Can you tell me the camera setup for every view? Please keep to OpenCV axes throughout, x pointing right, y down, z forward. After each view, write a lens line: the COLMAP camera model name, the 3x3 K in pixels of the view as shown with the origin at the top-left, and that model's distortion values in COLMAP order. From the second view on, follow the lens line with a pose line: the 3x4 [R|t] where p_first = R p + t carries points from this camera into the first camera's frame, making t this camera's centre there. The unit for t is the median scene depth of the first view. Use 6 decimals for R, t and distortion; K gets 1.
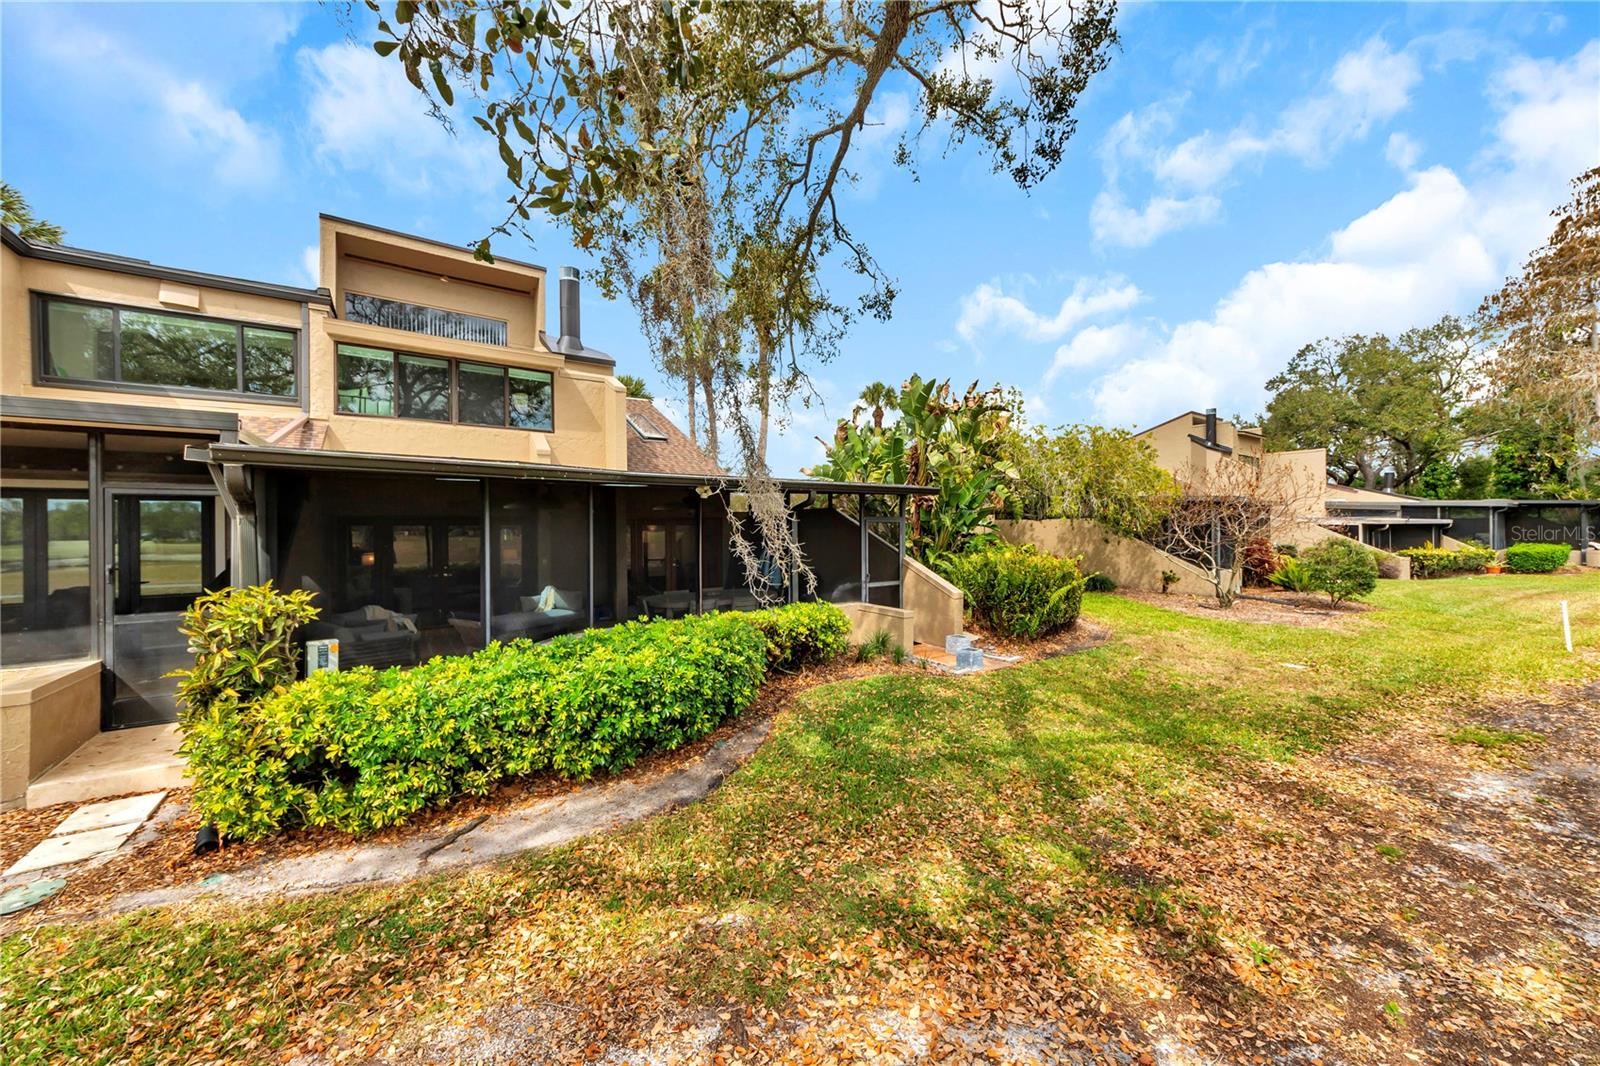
lens RADIAL K [[565.4, 0, 784.0], [0, 565.4, 533.1], [0, 0, 1]] dist [0.001551, 0.000064]
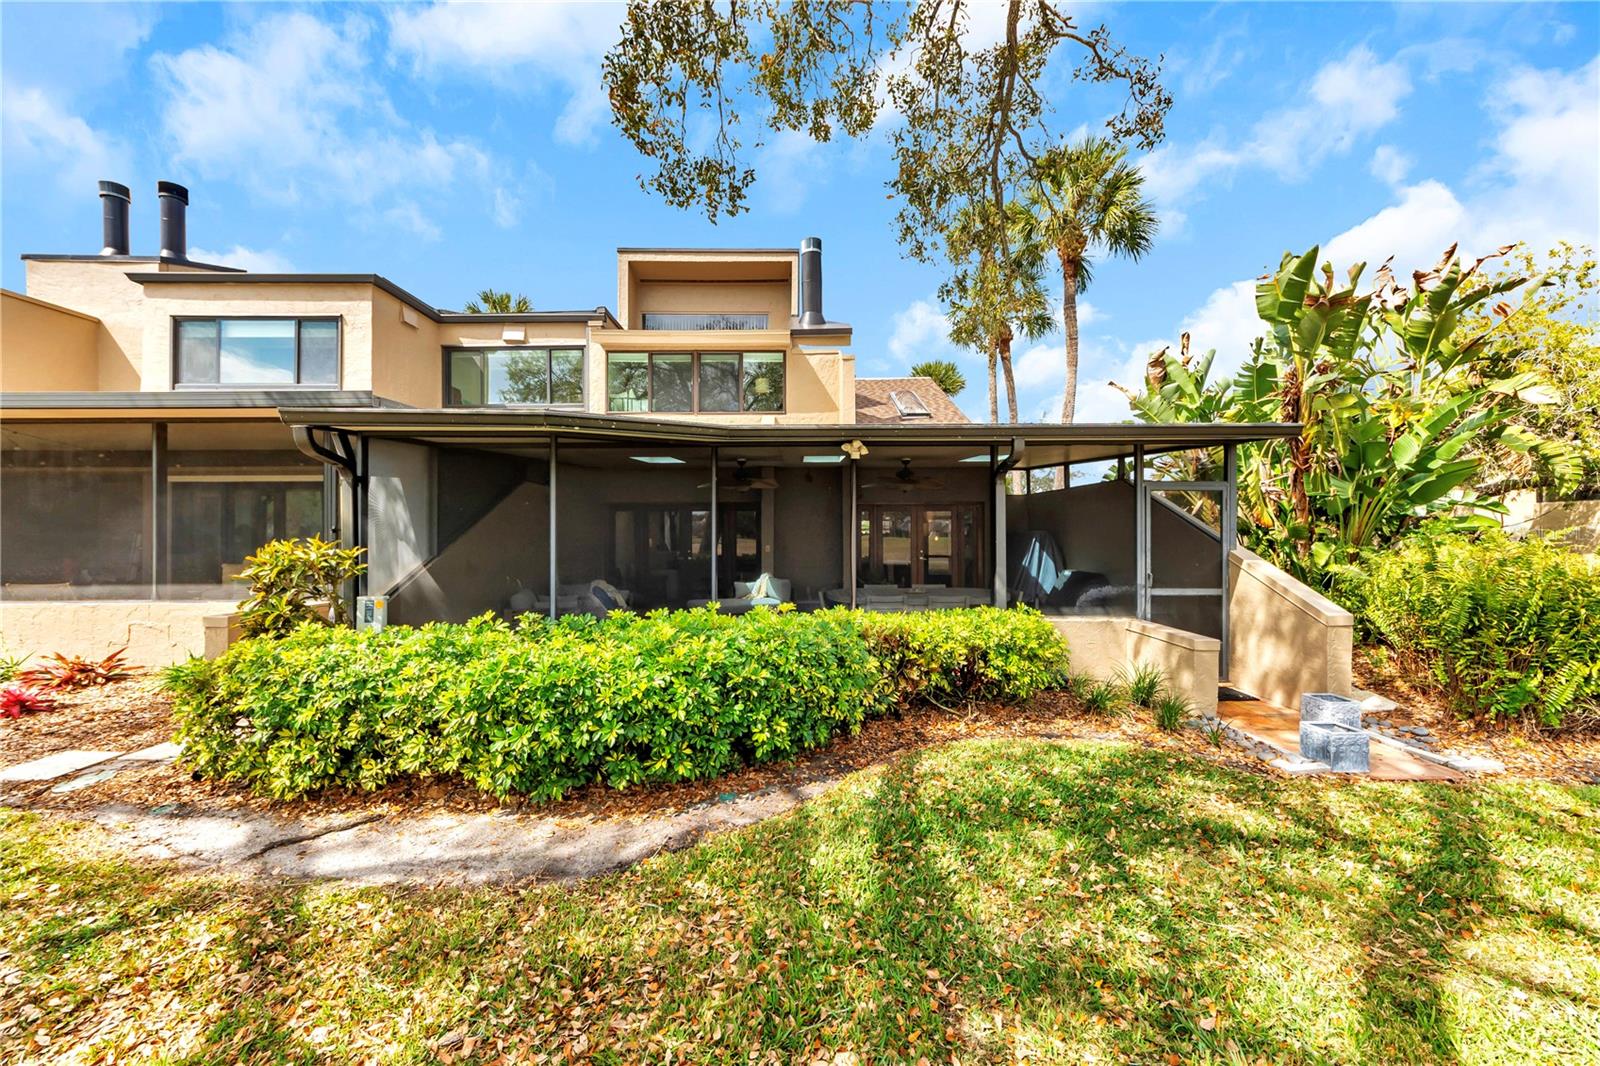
lens RADIAL K [[569.5, 0, 800.0], [0, 569.5, 533.0], [0, 0, 1]] dist [-0.001233, -0.000066]
pose [[0.826274, 0.004000, -0.563254, 0.187302], [-0.008020, 0.999957, -0.004664, 0.034112], [0.563212, 0.008371, 0.826270, 0.269533]]
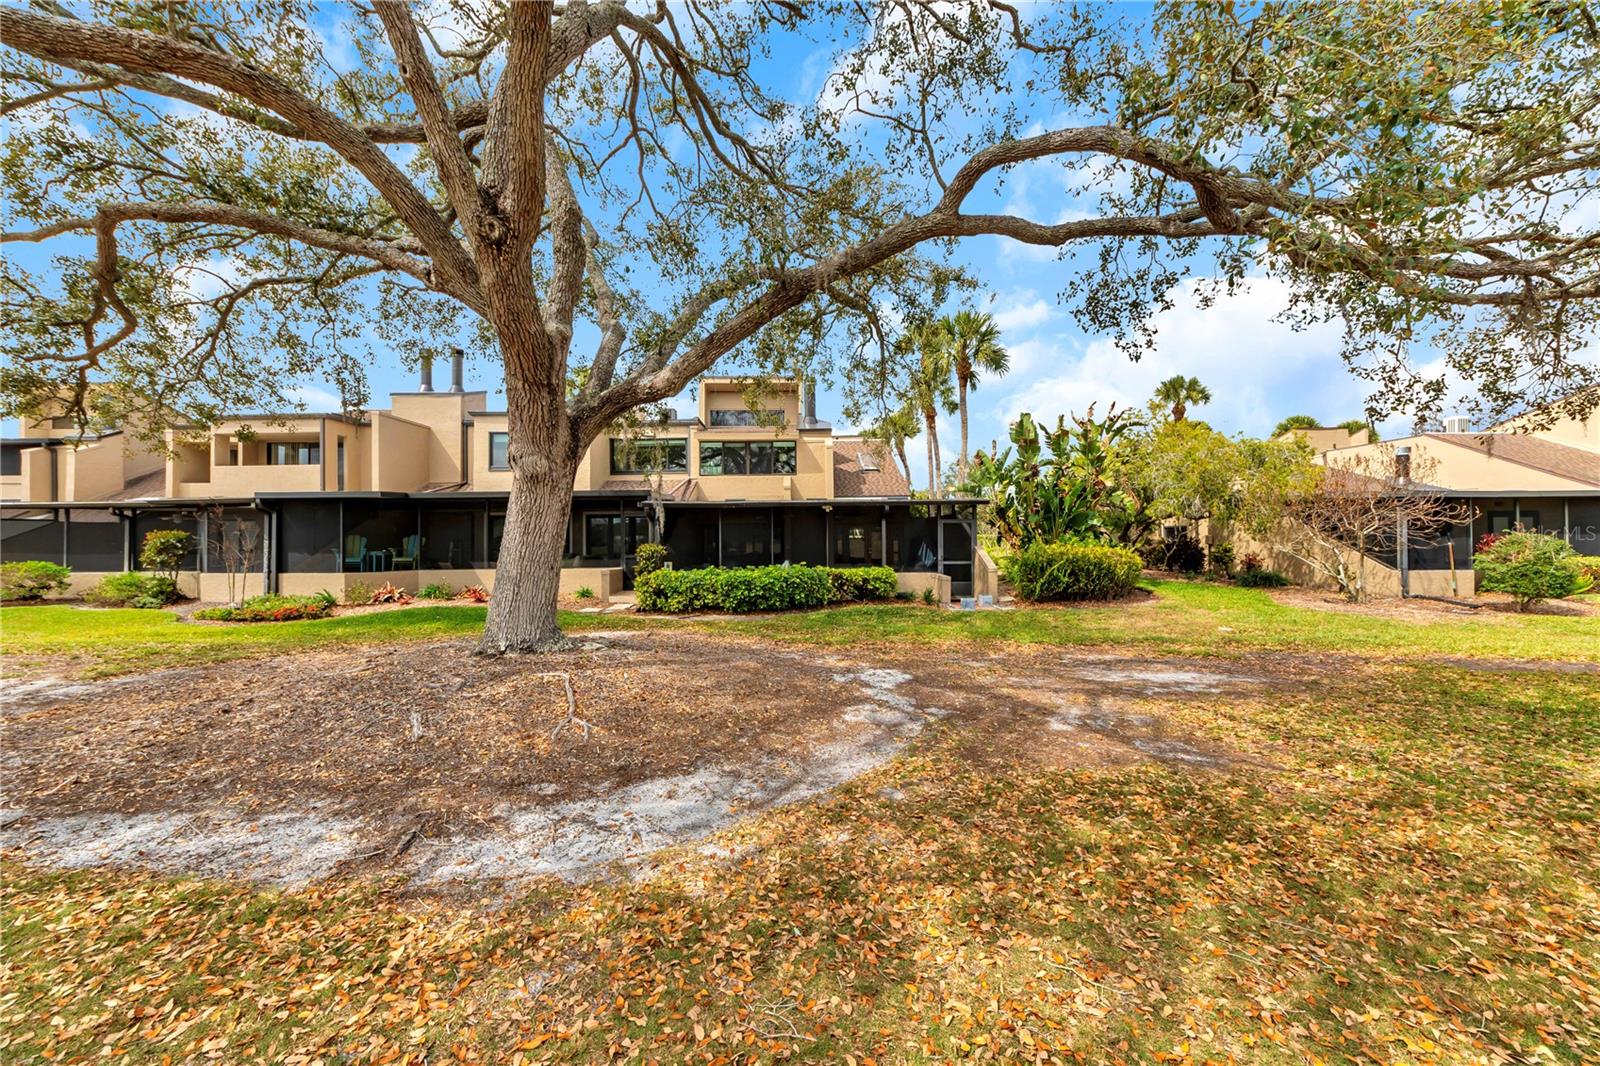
lens RADIAL K [[569.5, 0, 800.0], [0, 569.5, 533.0], [0, 0, 1]] dist [-0.001233, -0.000066]
pose [[0.828486, -0.003590, -0.559998, 0.726524], [-0.002232, 0.999950, -0.009712, 0.025536], [0.560005, 0.009296, 0.828437, -0.562688]]
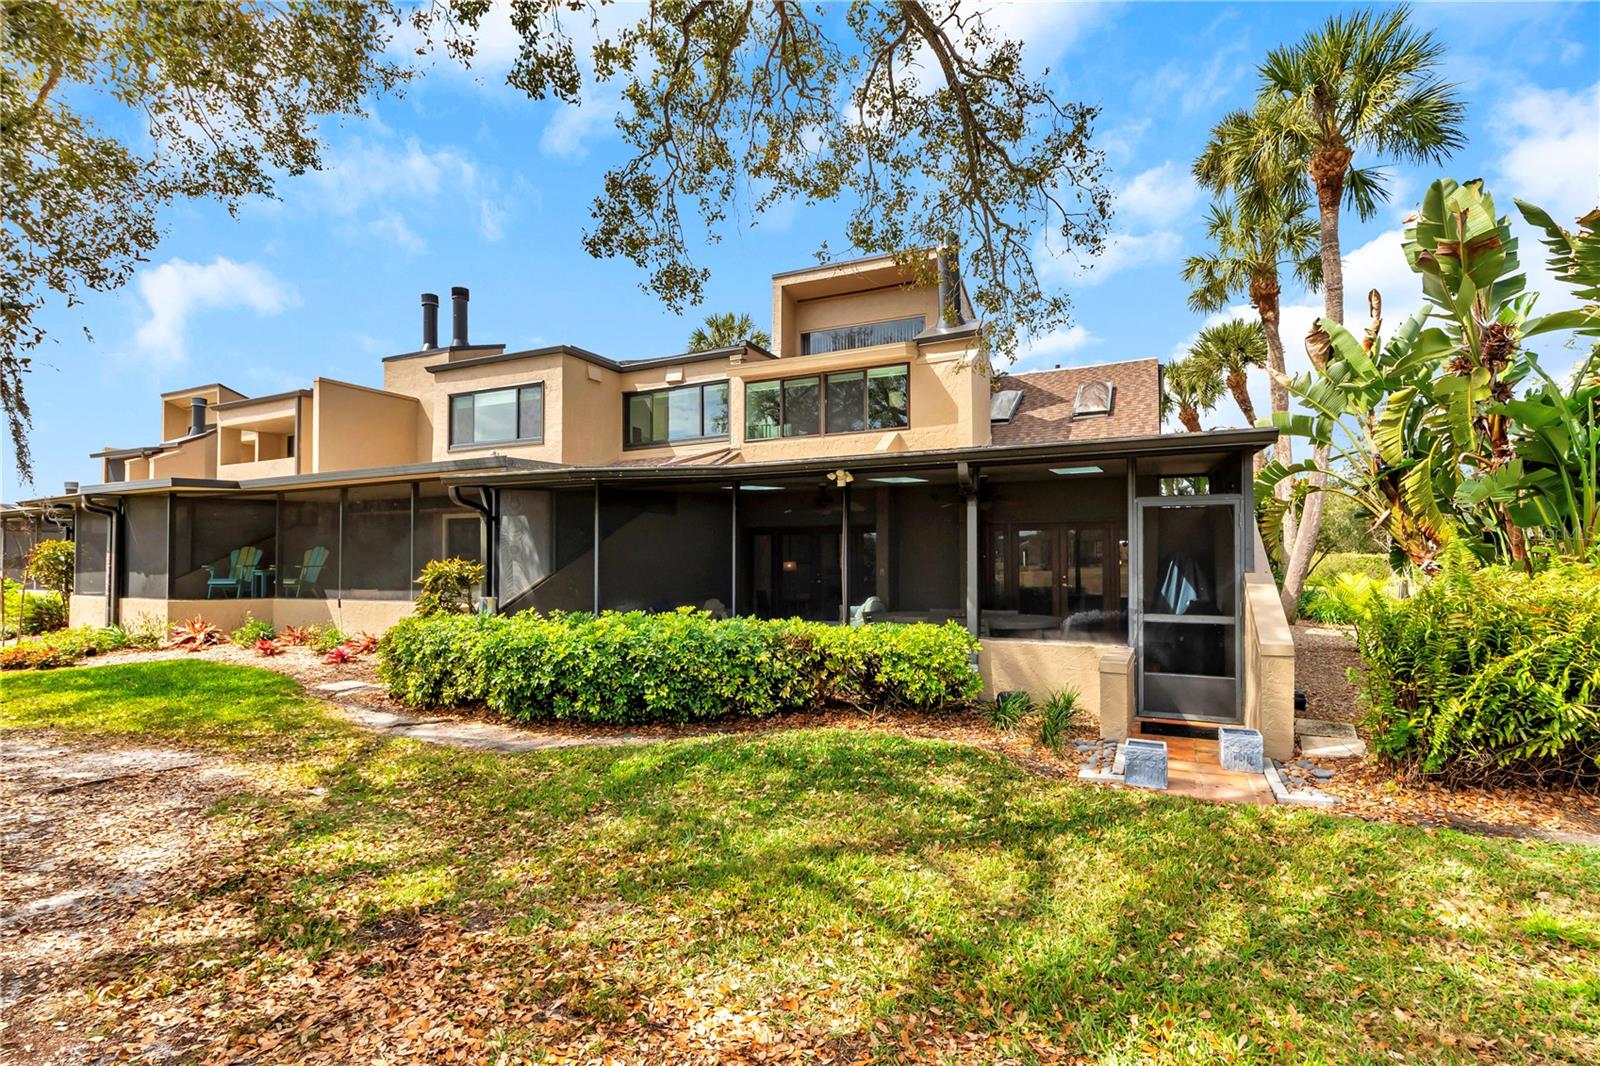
lens RADIAL K [[731.1, 0, 821.2], [0, 731.1, 551.3], [0, 0, 1]] dist [-0.000324, 0.000259]
pose [[0.507022, -0.005975, -0.861912, 0.630419], [-0.007473, 0.999908, -0.011328, 0.037222], [0.861901, 0.012185, 0.506931, 0.357044]]
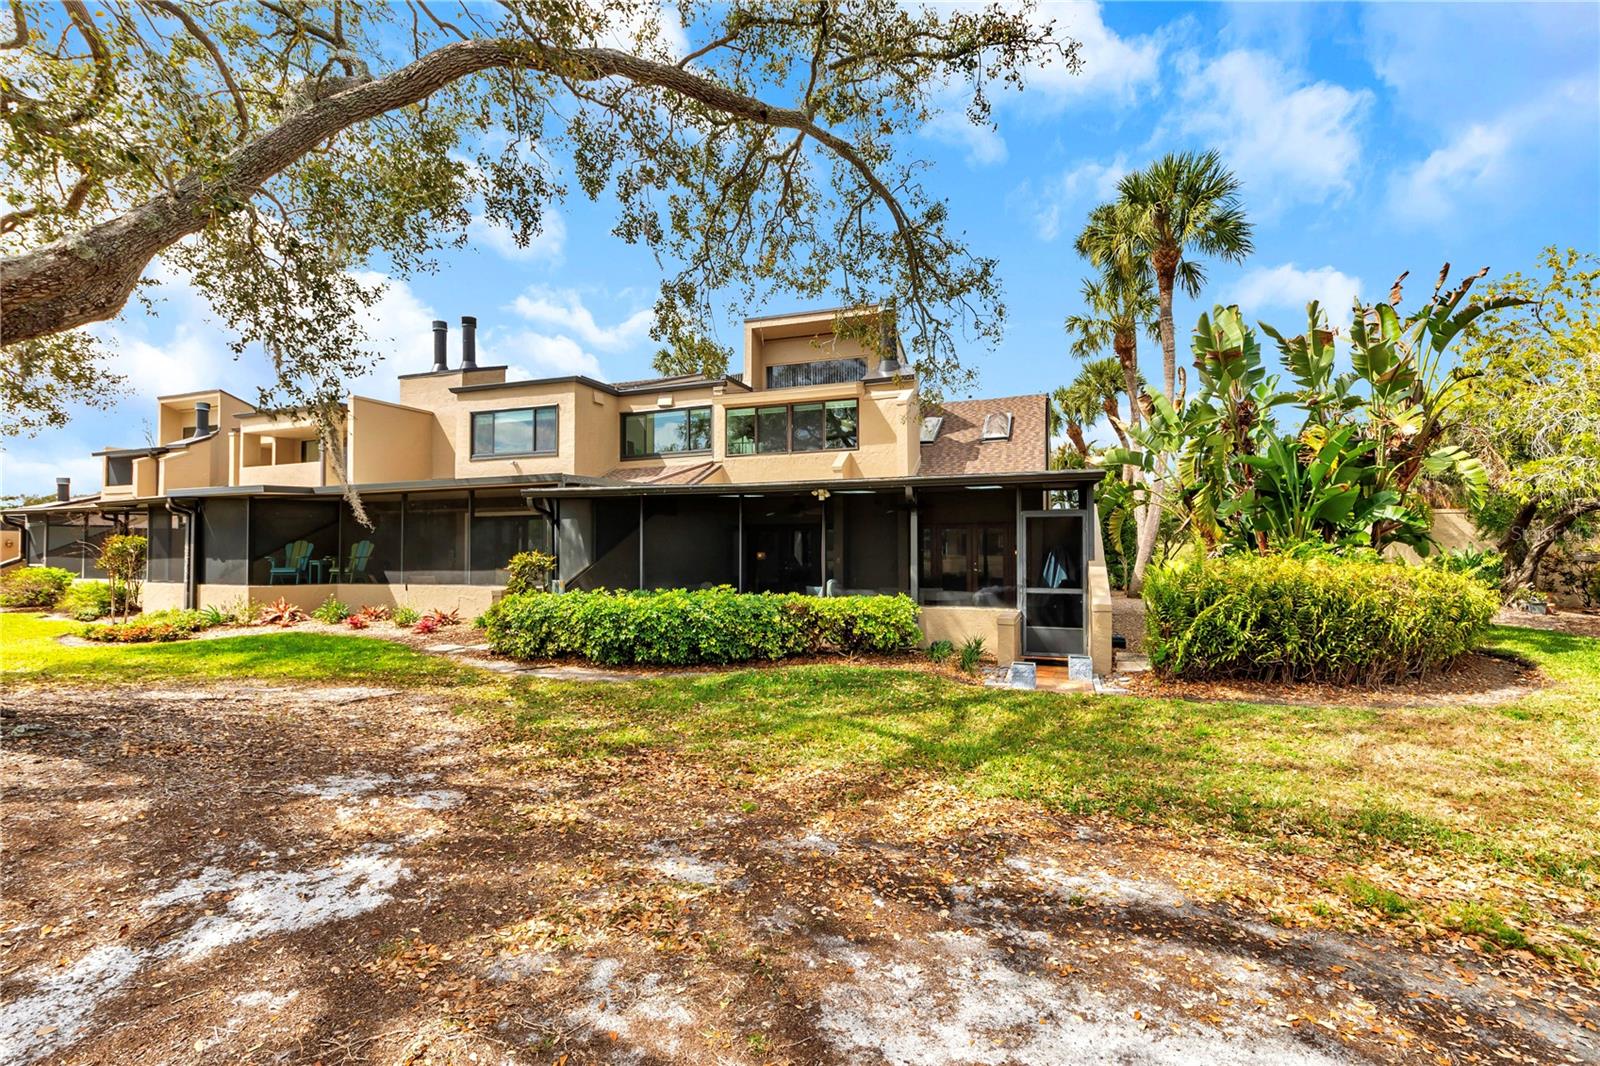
lens RADIAL K [[687.1, 0, 818.5], [0, 687.1, 541.6], [0, 0, 1]] dist [-0.001699, -0.000347]
pose [[0.588026, -0.005245, -0.808825, 0.825126], [-0.006248, 0.999920, -0.011026, 0.032164], [0.808818, 0.011537, 0.587946, 0.133199]]
